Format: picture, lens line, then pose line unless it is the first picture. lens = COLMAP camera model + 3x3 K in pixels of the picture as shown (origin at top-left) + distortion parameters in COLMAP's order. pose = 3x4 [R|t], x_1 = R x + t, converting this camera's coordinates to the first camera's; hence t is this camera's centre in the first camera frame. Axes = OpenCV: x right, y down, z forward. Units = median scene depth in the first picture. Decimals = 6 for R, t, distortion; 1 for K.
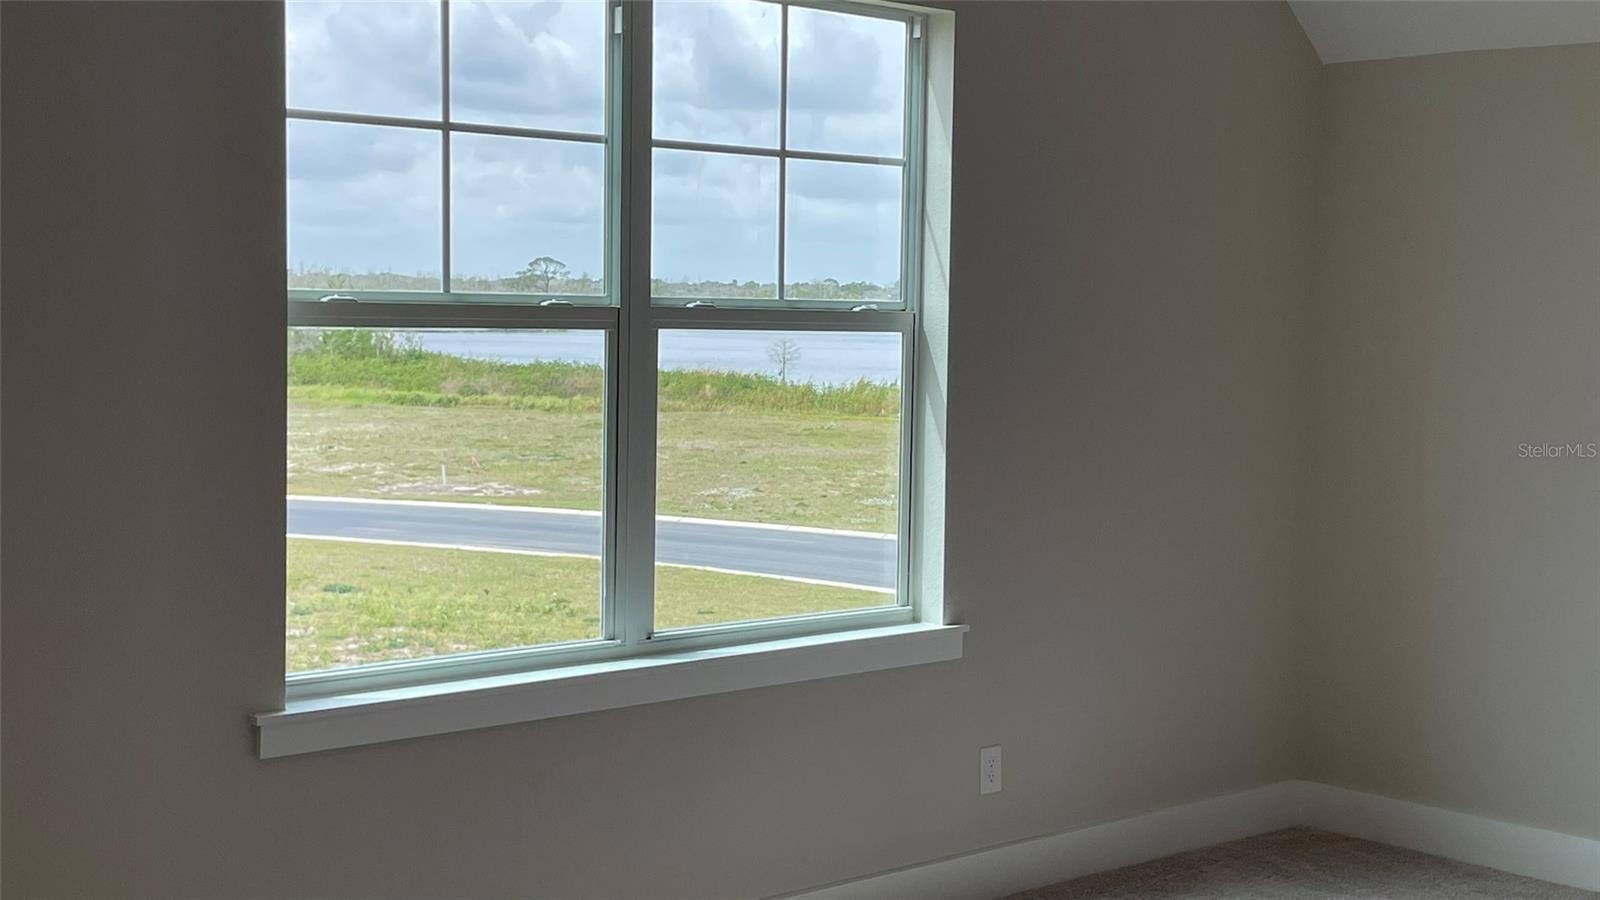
lens RADIAL K [[2303.6, 0, 800.0], [0, 2303.6, 450.0], [0, 0, 1]] dist [0.076997, 0.030761]
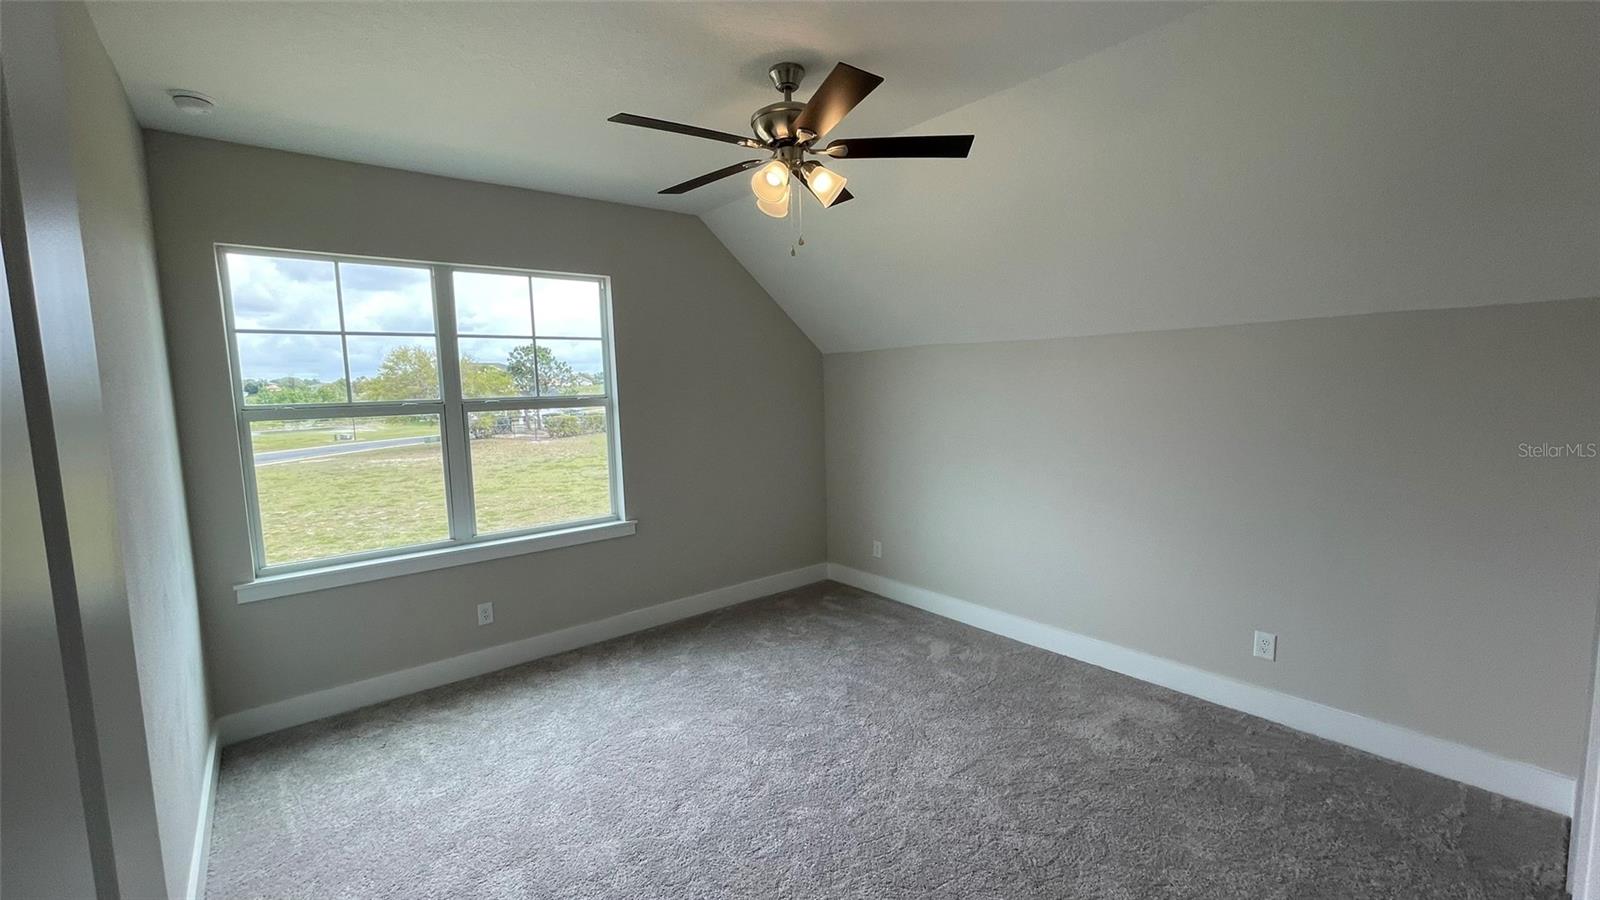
lens RADIAL K [[653.3, 0, 797.8], [0, 653.3, 450.5], [0, 0, 1]] dist [-0.000887, -0.000578]
pose [[0.993448, -0.047989, -0.103725, 0.326690], [0.051012, 0.998341, 0.026688, -0.011085], [0.102272, -0.031804, 0.994248, 0.313993]]
